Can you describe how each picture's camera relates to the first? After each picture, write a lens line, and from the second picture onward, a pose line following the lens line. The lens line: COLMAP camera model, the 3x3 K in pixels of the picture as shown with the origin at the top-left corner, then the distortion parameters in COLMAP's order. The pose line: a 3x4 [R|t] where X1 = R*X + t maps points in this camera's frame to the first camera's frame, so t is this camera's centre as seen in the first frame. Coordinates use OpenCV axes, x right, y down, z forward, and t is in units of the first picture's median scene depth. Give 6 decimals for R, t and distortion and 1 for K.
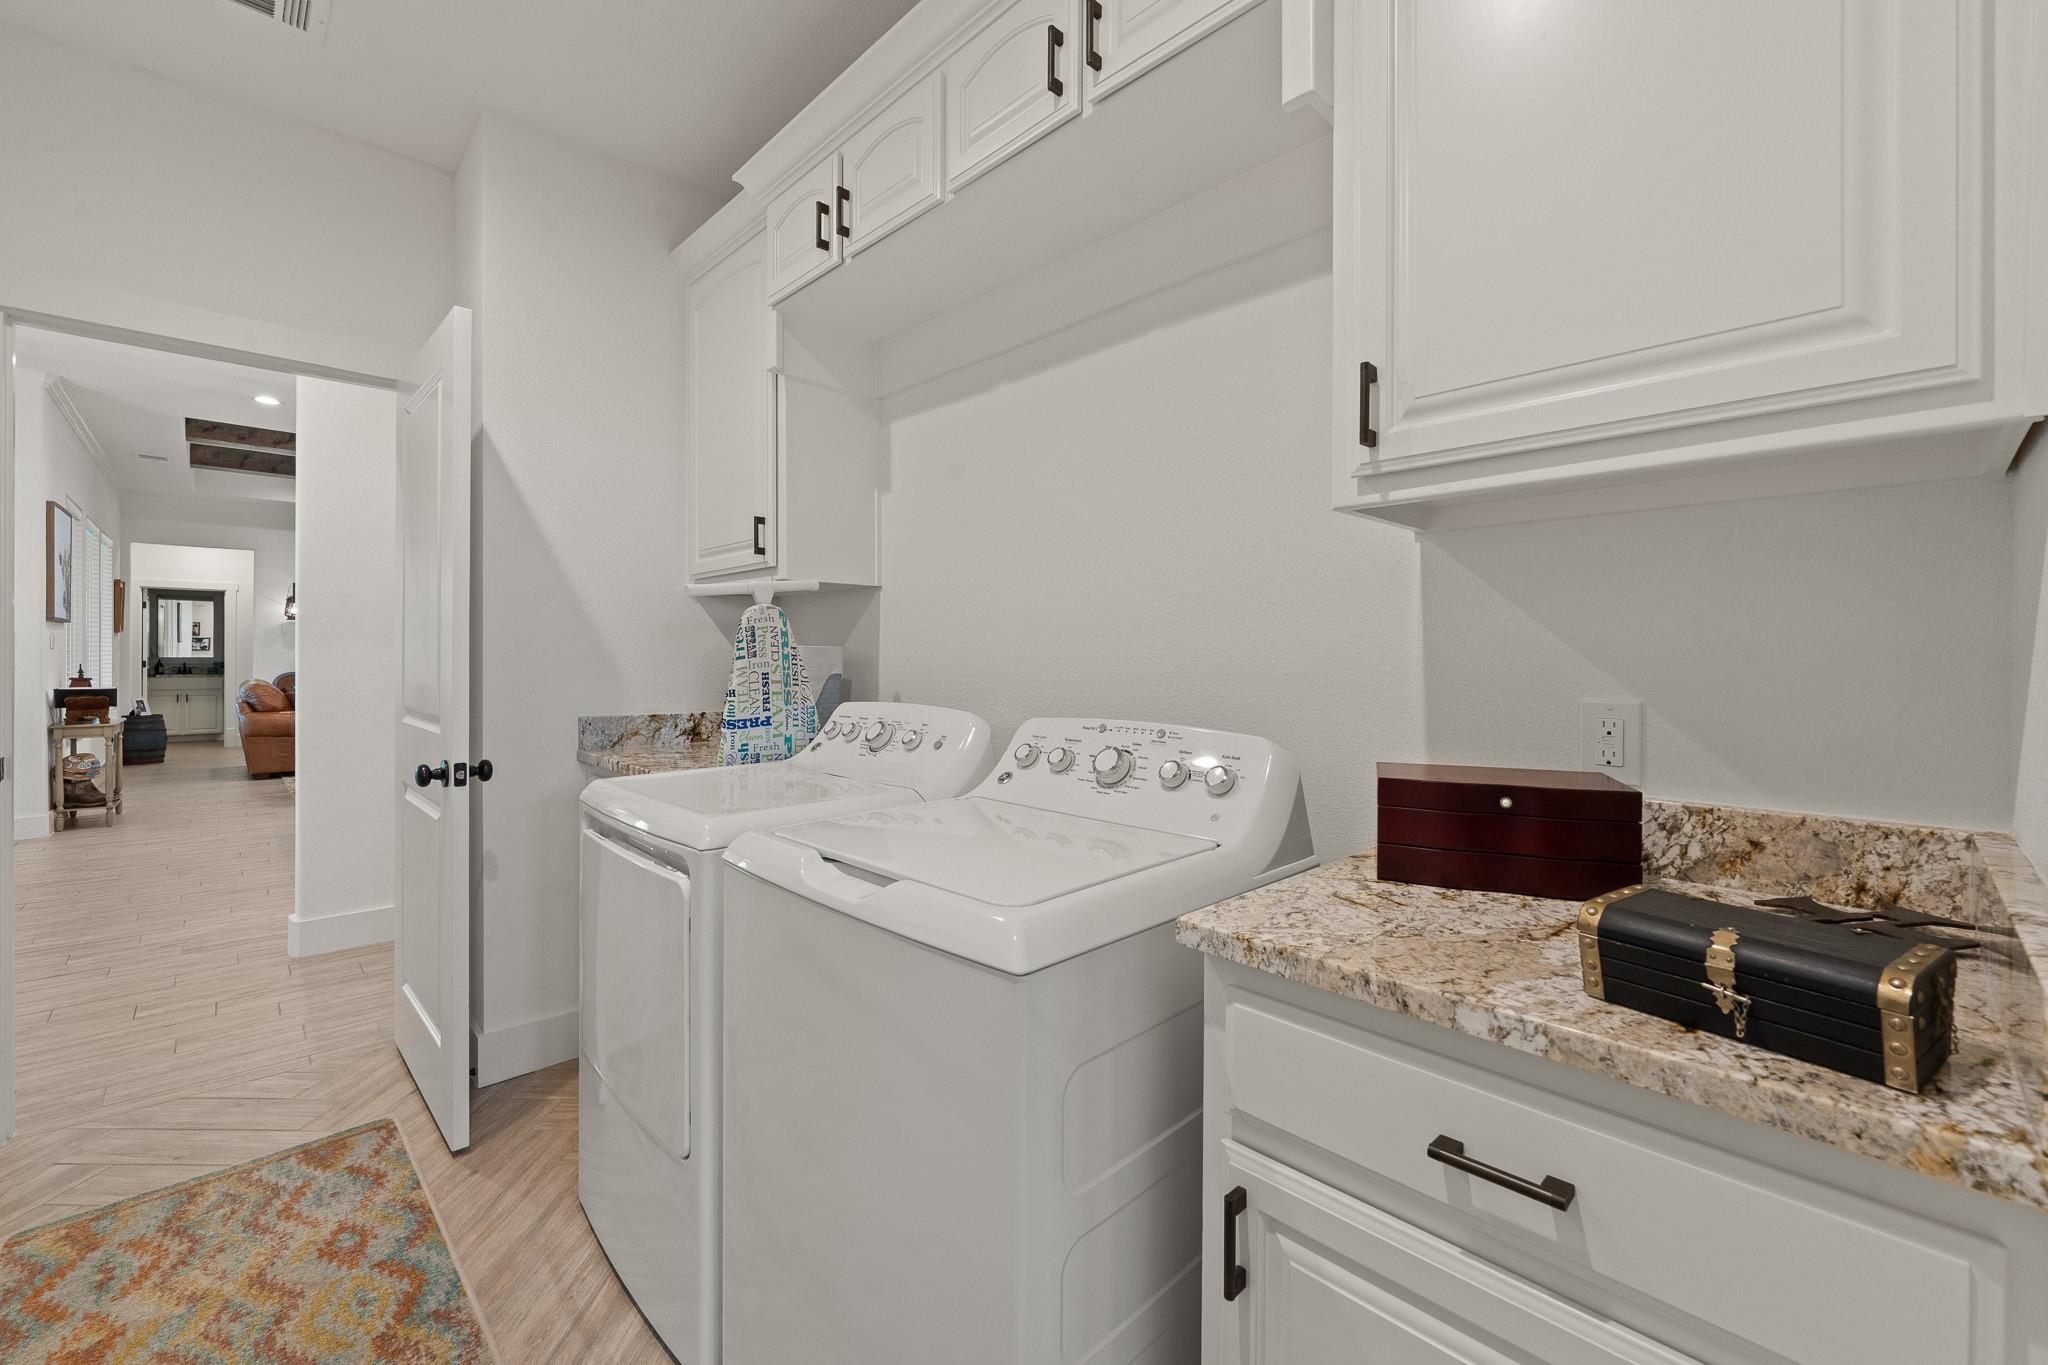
lens RADIAL K [[835.4, 0, 1026.4], [0, 835.4, 658.6], [0, 0, 1]] dist [-0.001835, 0.000495]
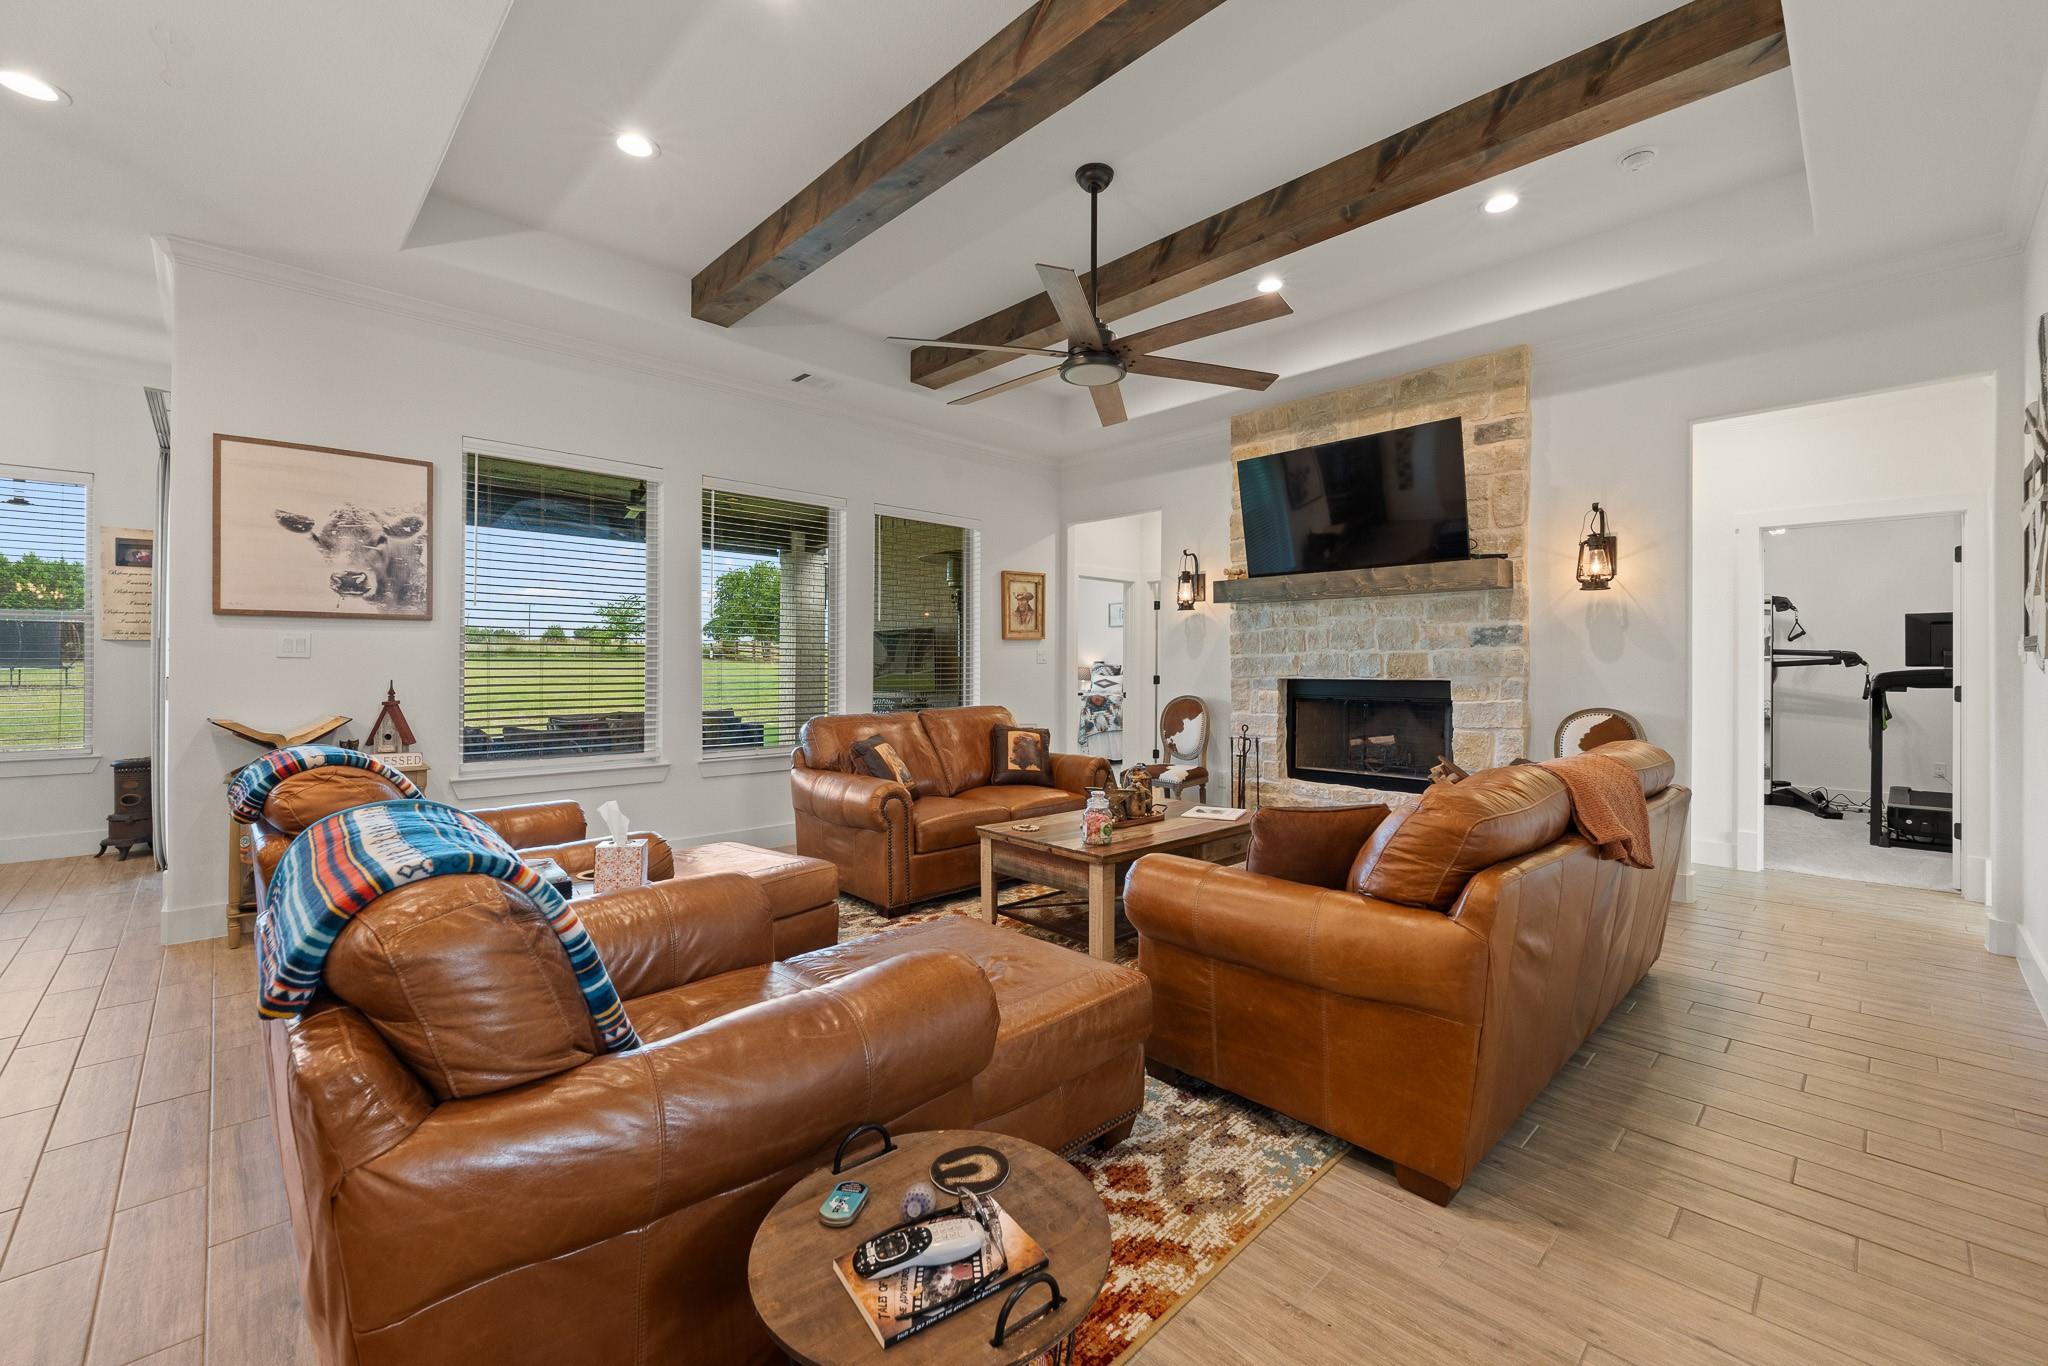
lens RADIAL K [[835.4, 0, 1039.7], [0, 835.4, 665.2], [0, 0, 1]] dist [-0.001835, 0.000495]
pose [[0.013090, -0.005016, -0.999902, -0.468493], [-0.004709, 0.999976, -0.005078, -0.005265], [0.999903, 0.004775, 0.013066, 1.577287]]
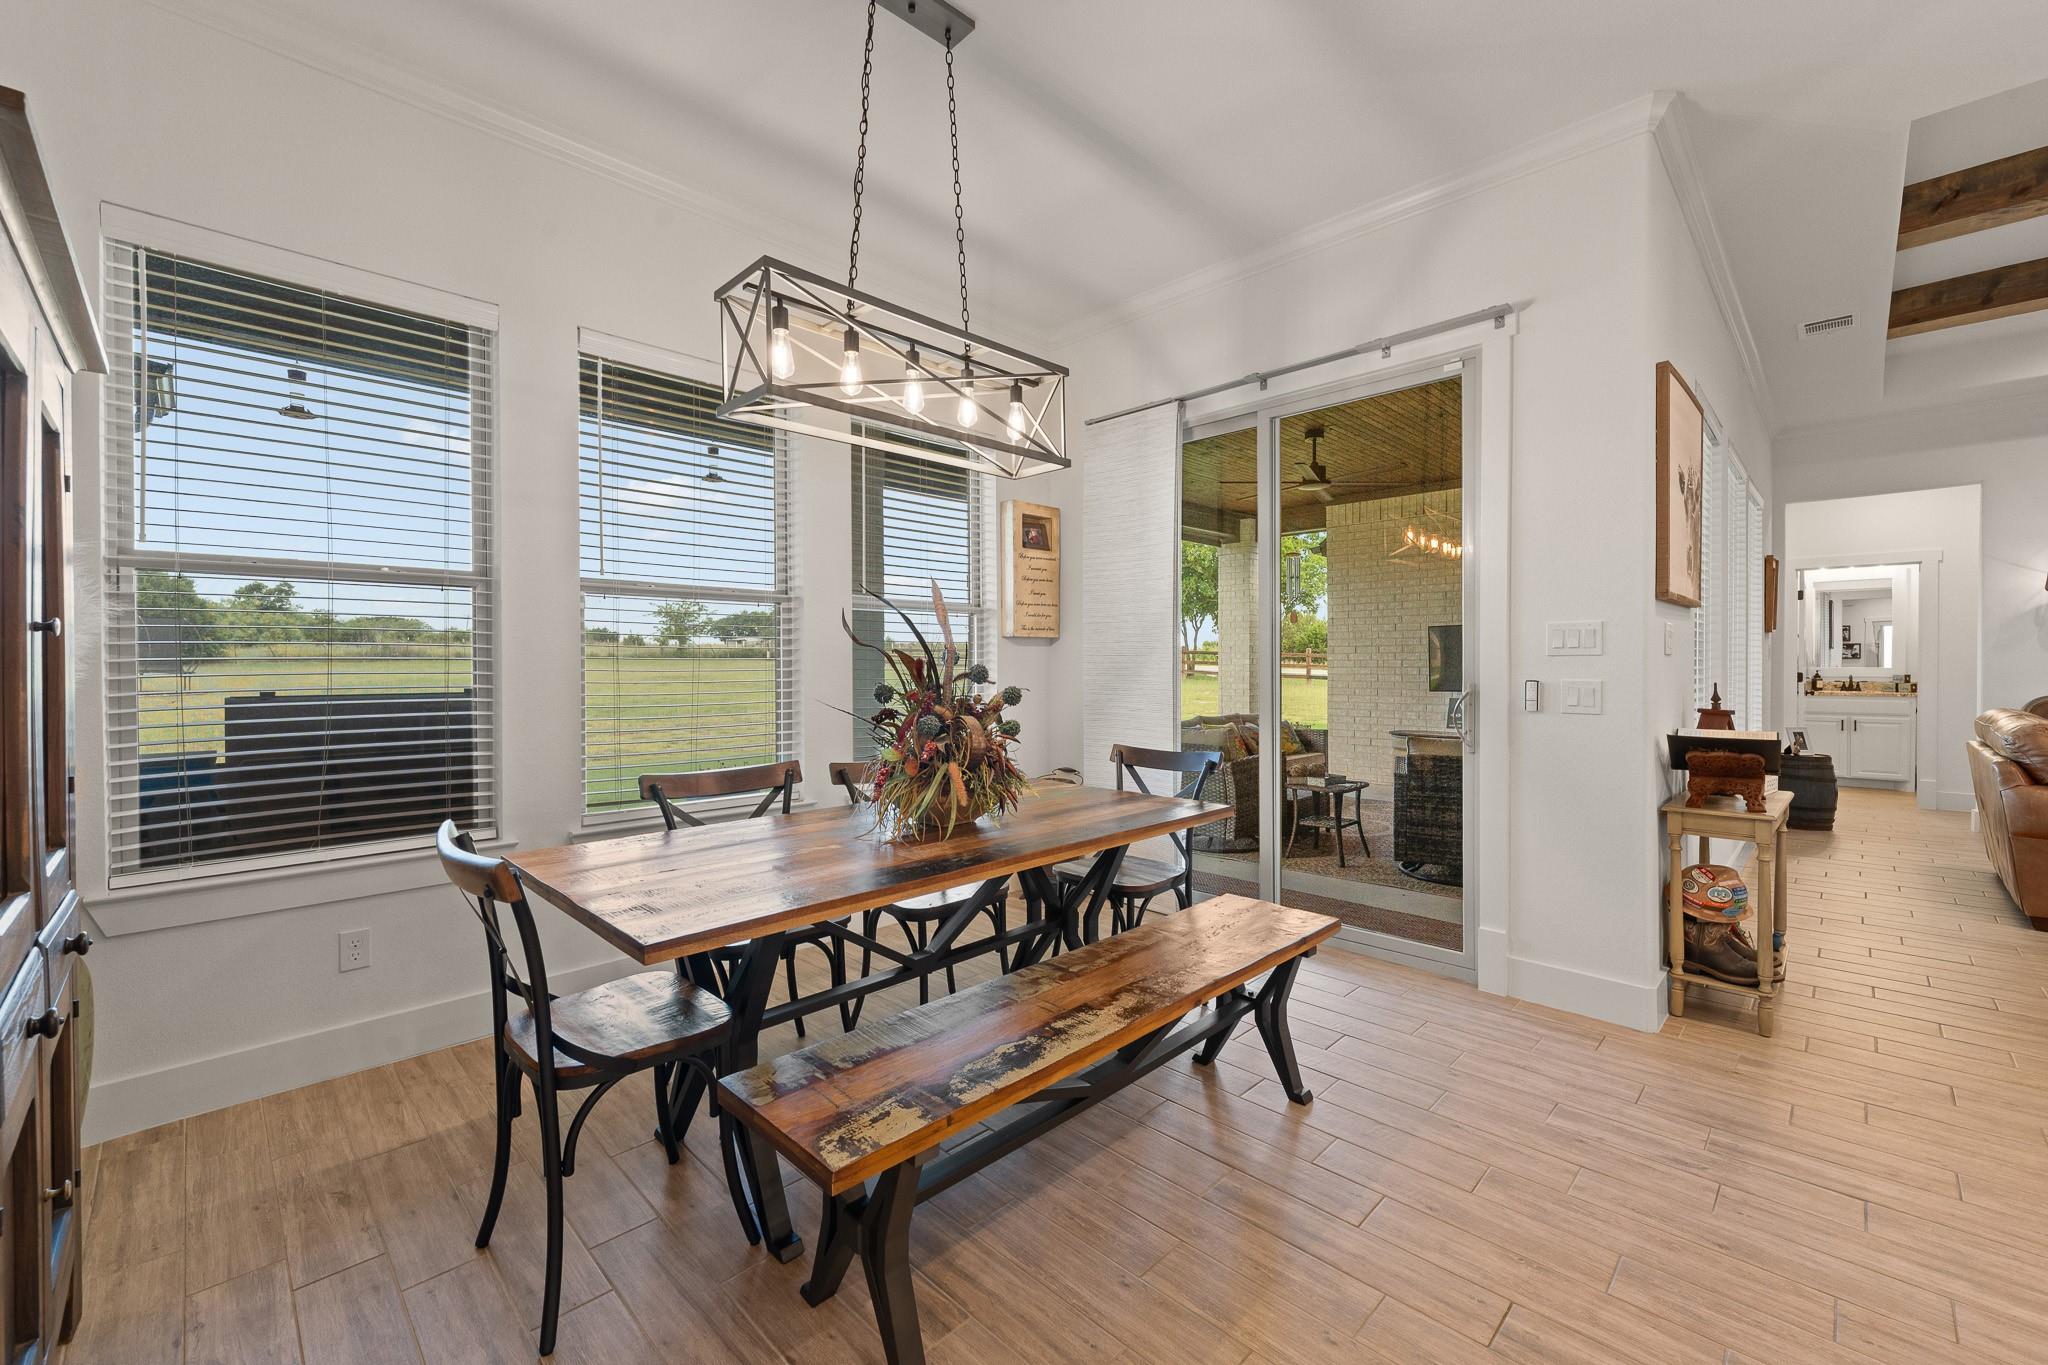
lens RADIAL K [[835.4, 0, 1025.0], [0, 835.4, 671.9], [0, 0, 1]] dist [-0.001835, 0.000495]
pose [[0.021375, 0.004476, -0.999762, -0.630628], [0.001087, 0.999989, 0.004500, -0.003845], [0.999771, -0.001183, 0.021370, 0.565457]]
